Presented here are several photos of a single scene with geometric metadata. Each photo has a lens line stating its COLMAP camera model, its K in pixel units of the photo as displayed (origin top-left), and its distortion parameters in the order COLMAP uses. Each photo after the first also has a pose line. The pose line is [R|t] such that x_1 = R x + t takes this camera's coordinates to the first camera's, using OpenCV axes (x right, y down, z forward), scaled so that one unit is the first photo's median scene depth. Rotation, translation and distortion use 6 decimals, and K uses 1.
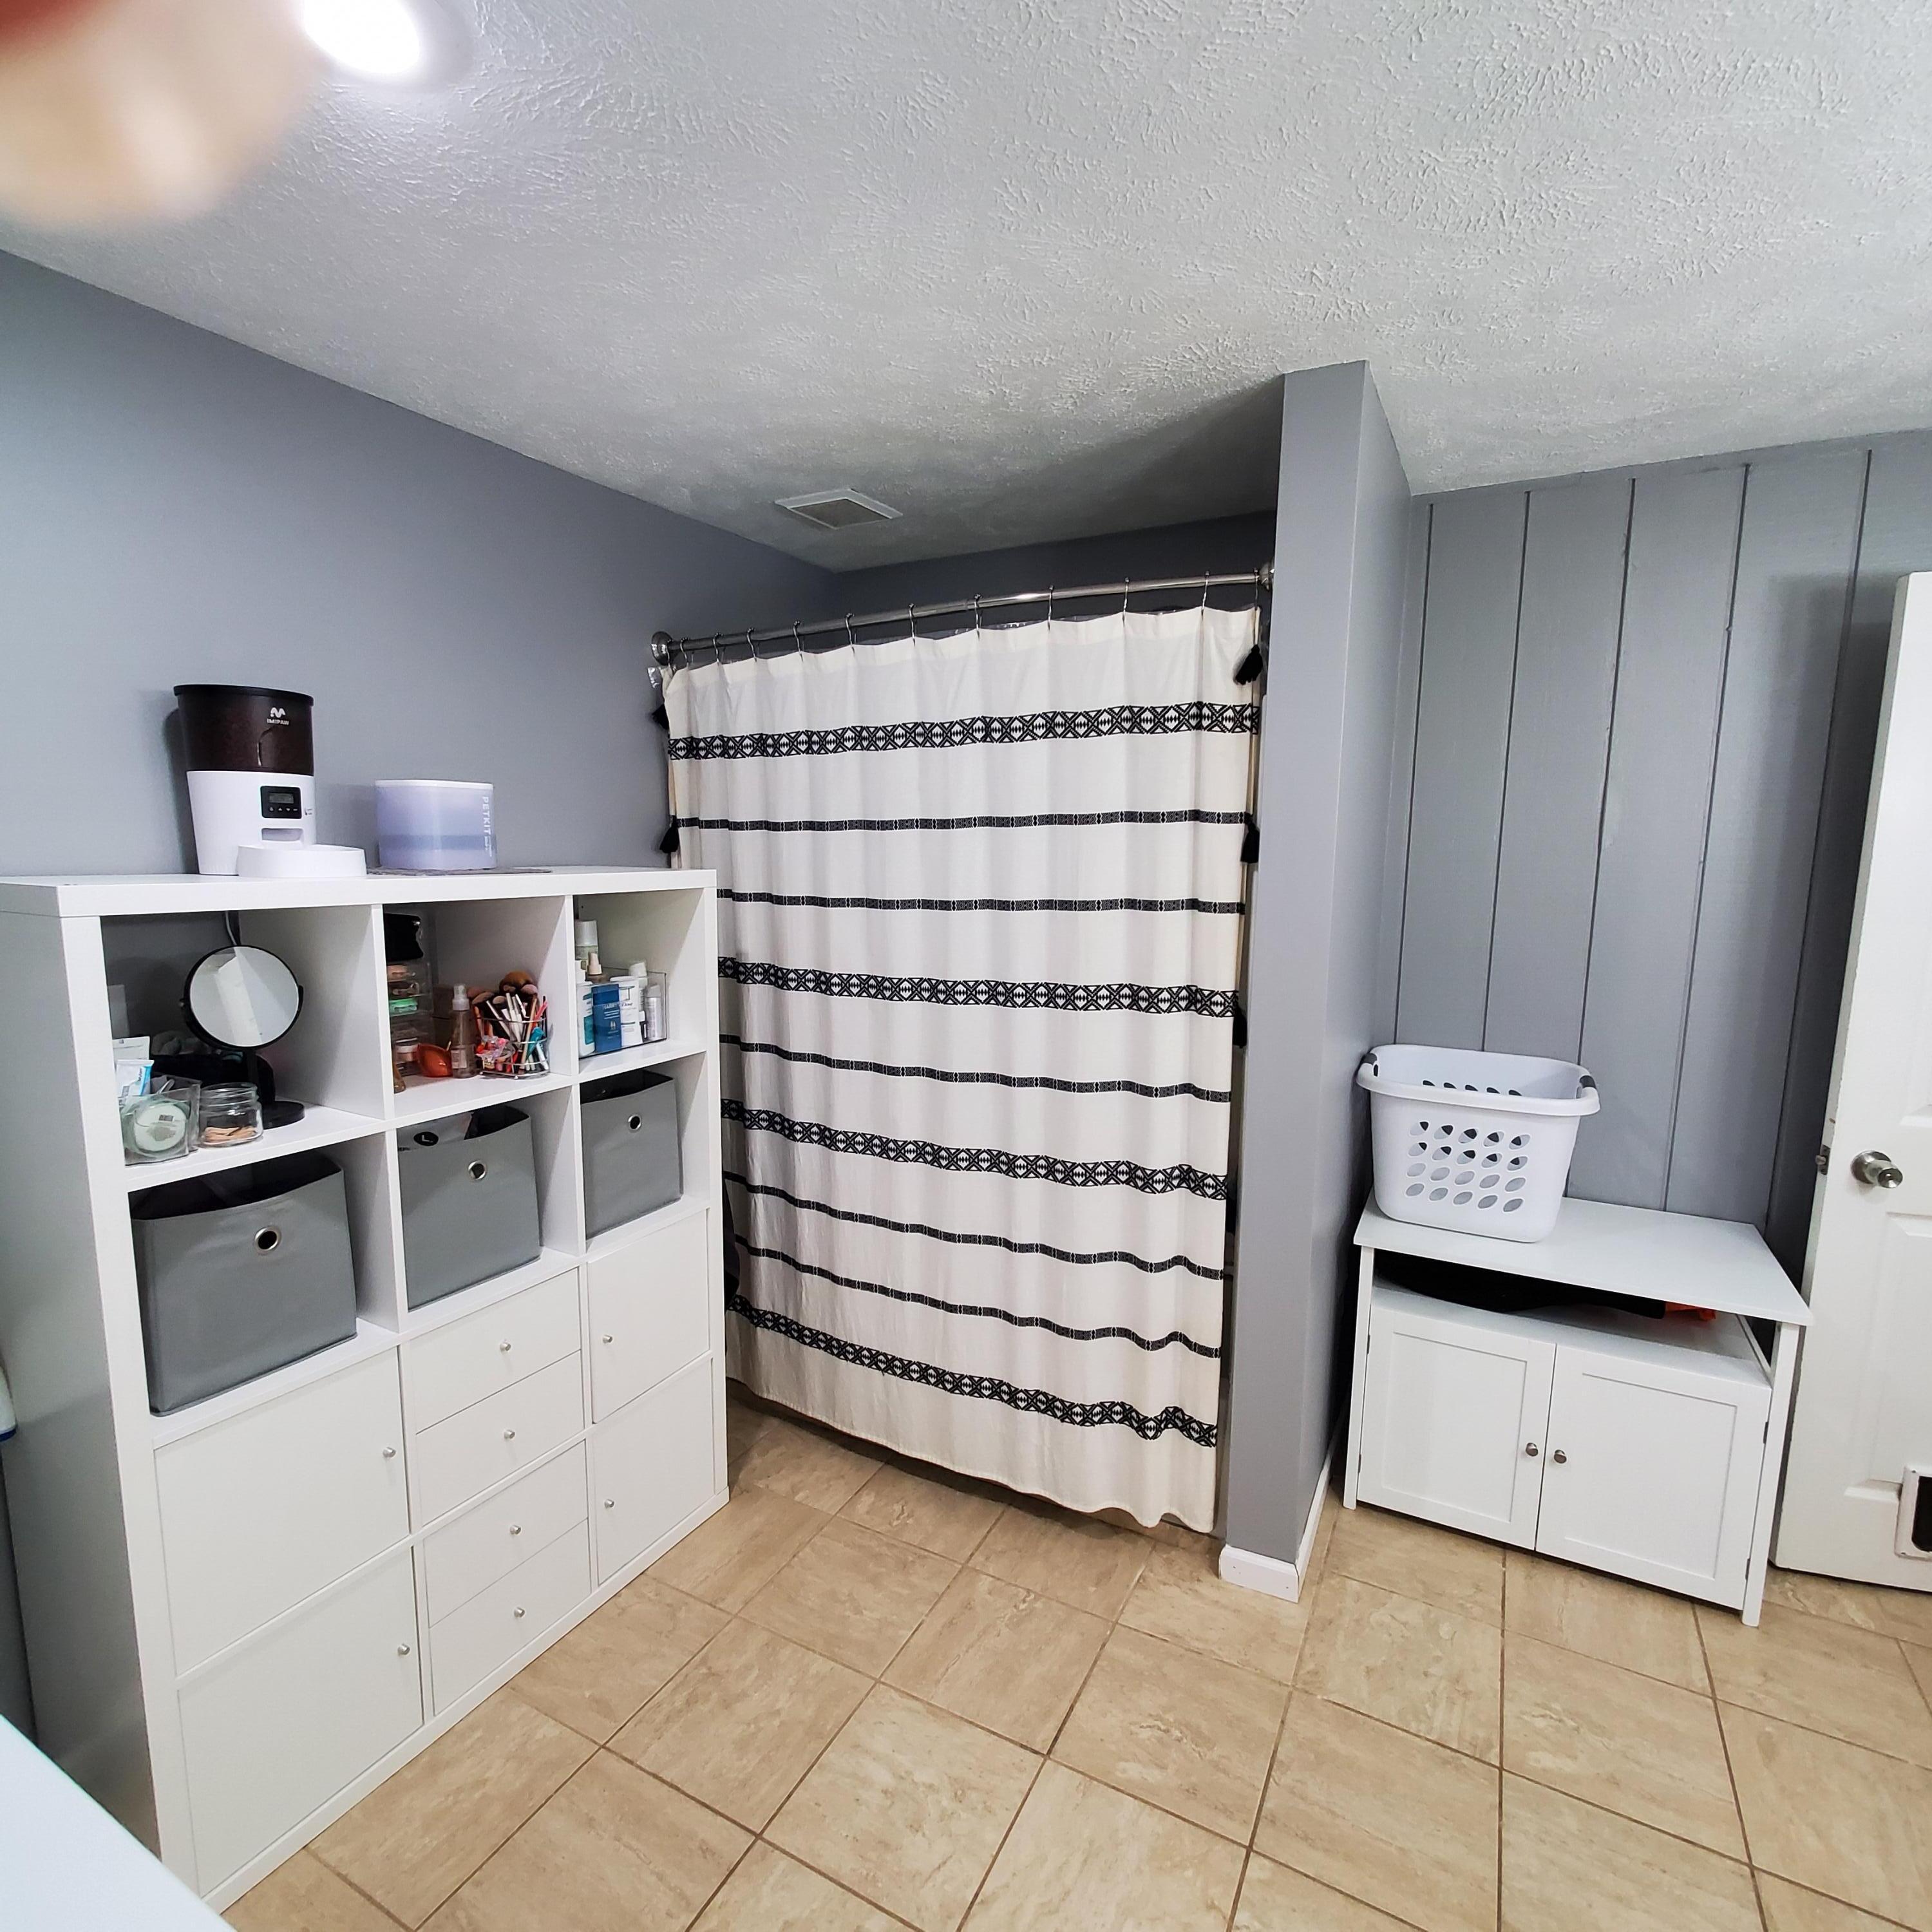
lens RADIAL K [[1012.9, 0, 970.6], [0, 1012.9, 967.4], [0, 0, 1]] dist [-0.001753, 0.002845]
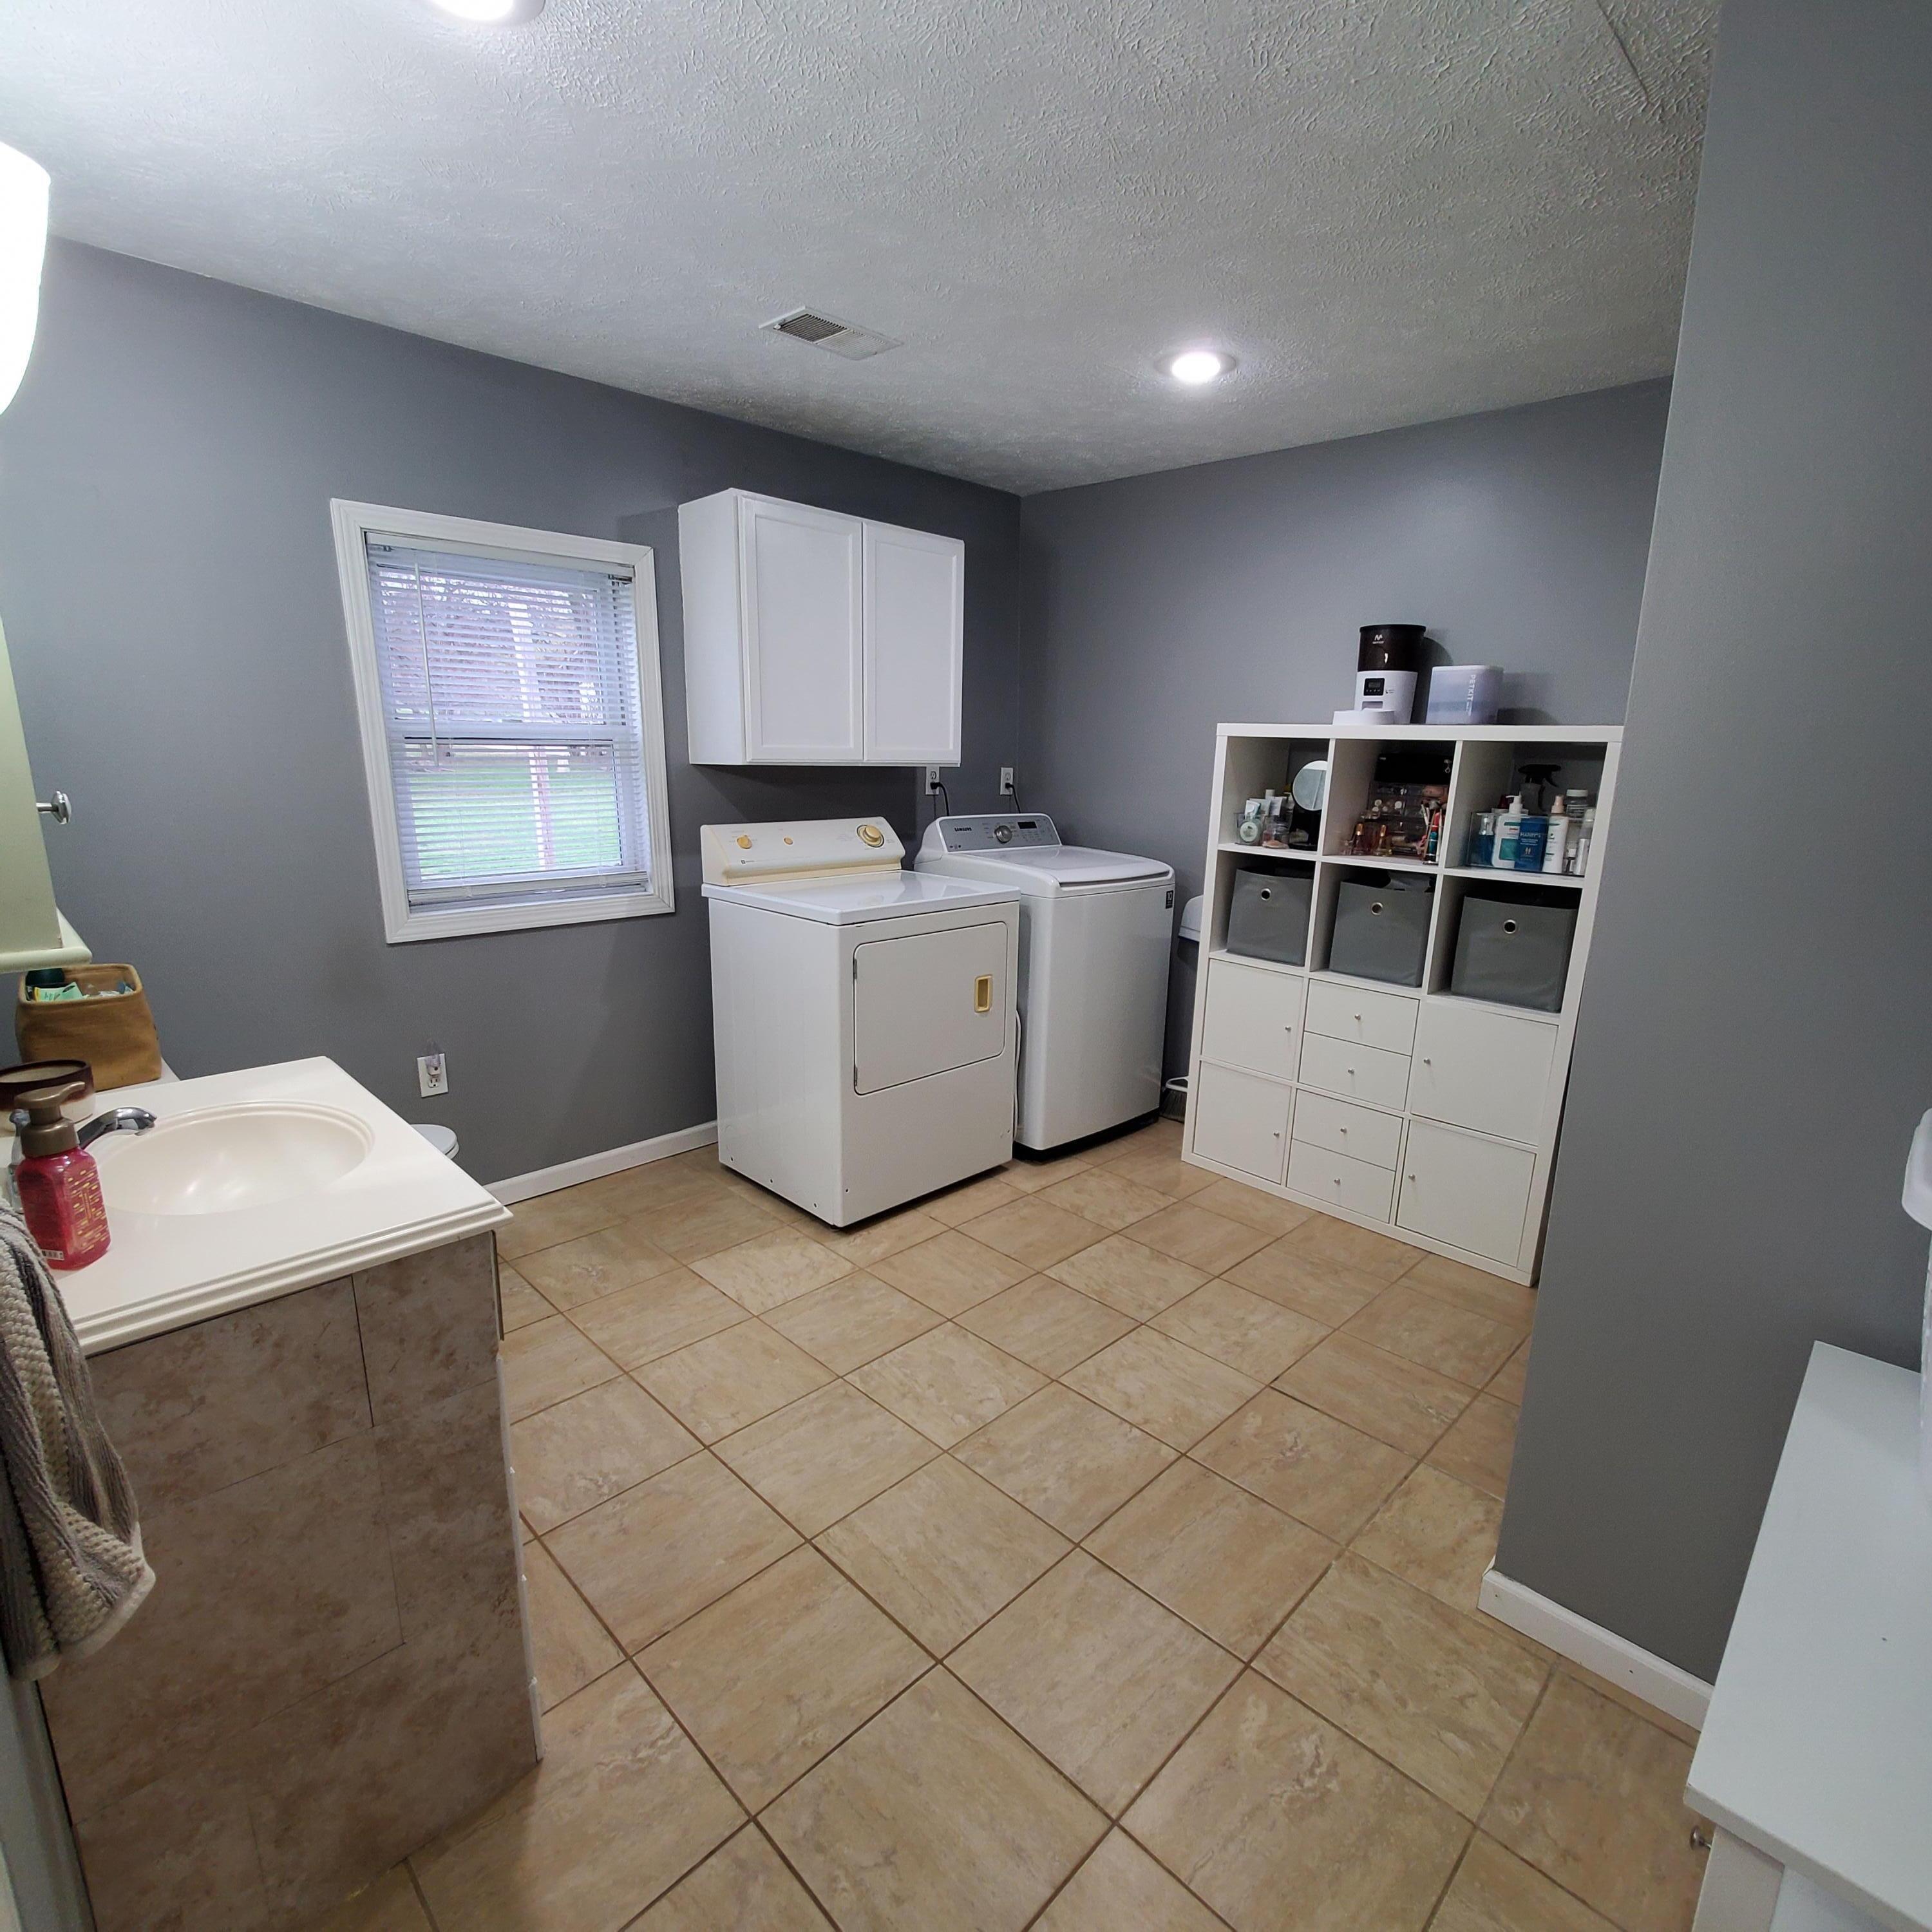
lens RADIAL K [[1012.9, 0, 970.8], [0, 1012.9, 973.7], [0, 0, 1]] dist [-0.001753, 0.002845]
pose [[-0.295737, 0.185263, -0.937133, 1.276383], [-0.150852, 0.959648, 0.237319, 0.010941], [0.943283, 0.211552, -0.255856, 0.827840]]
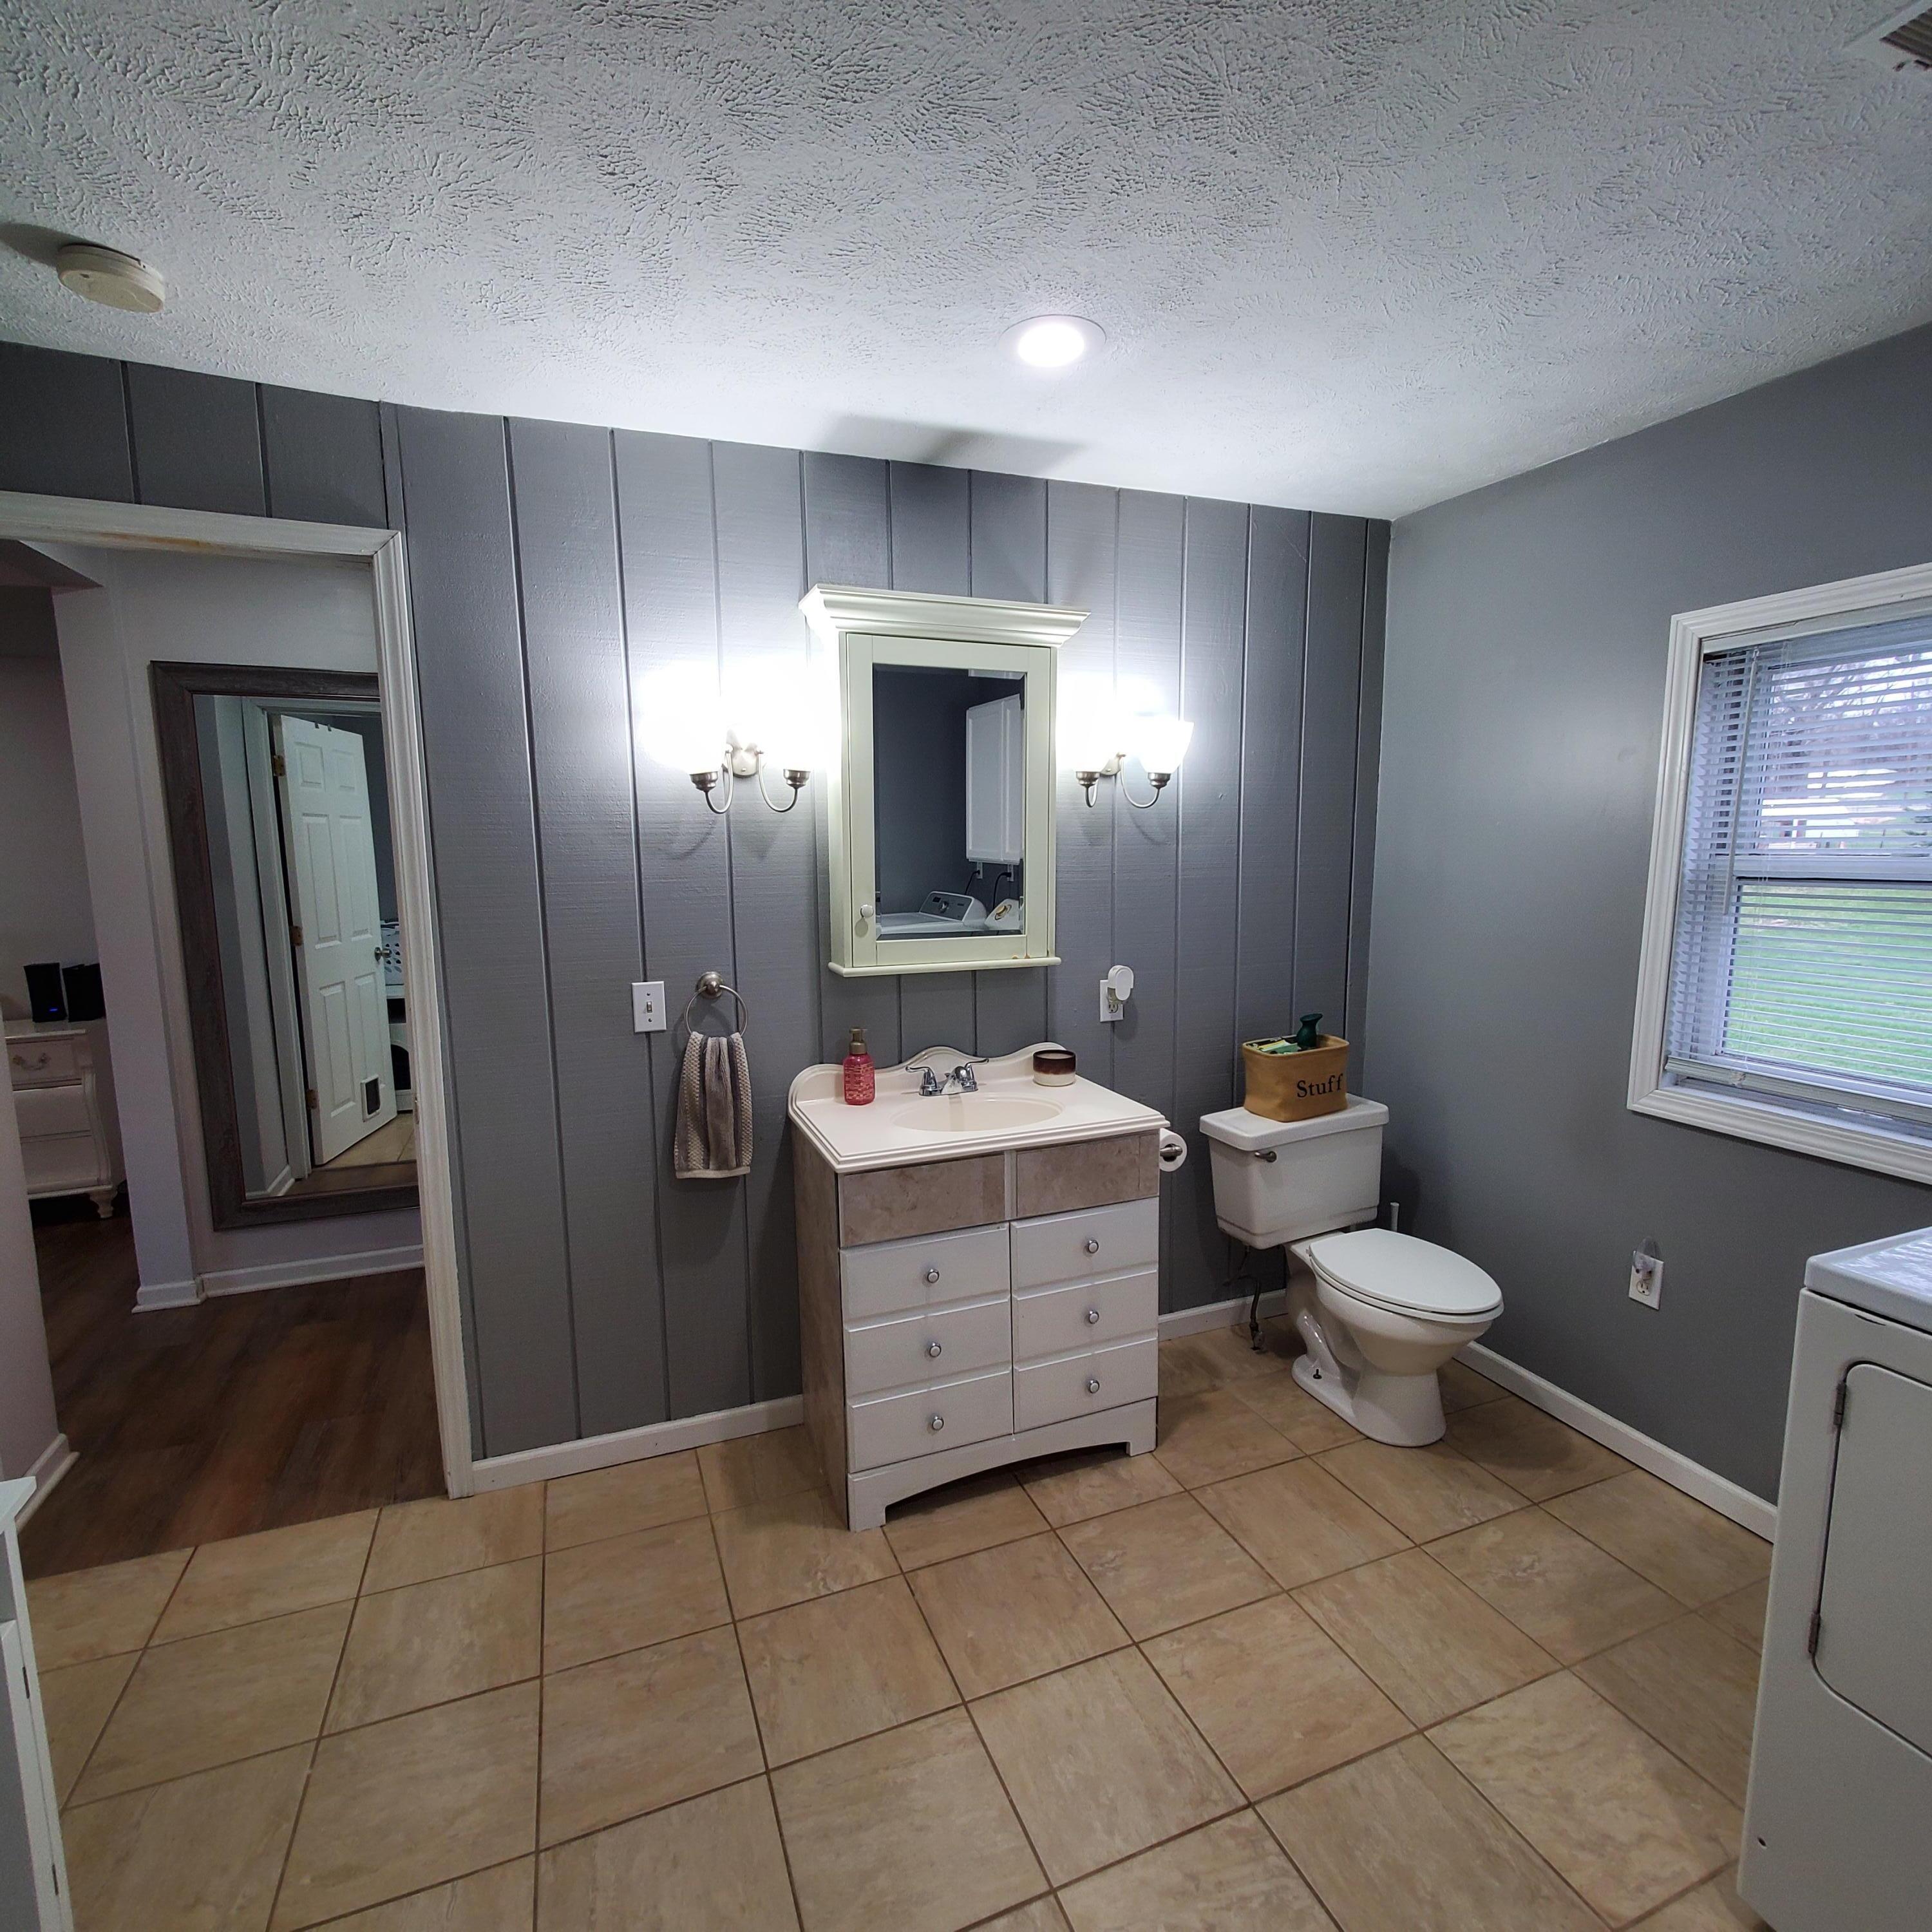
lens RADIAL K [[1012.9, 0, 967.9], [0, 1012.9, 972.4], [0, 0, 1]] dist [-0.001753, 0.002845]
pose [[-0.760339, -0.095914, 0.642406, -0.073215], [0.080424, 0.967524, 0.239644, -0.097541], [-0.644528, 0.233875, -0.727932, 1.078937]]
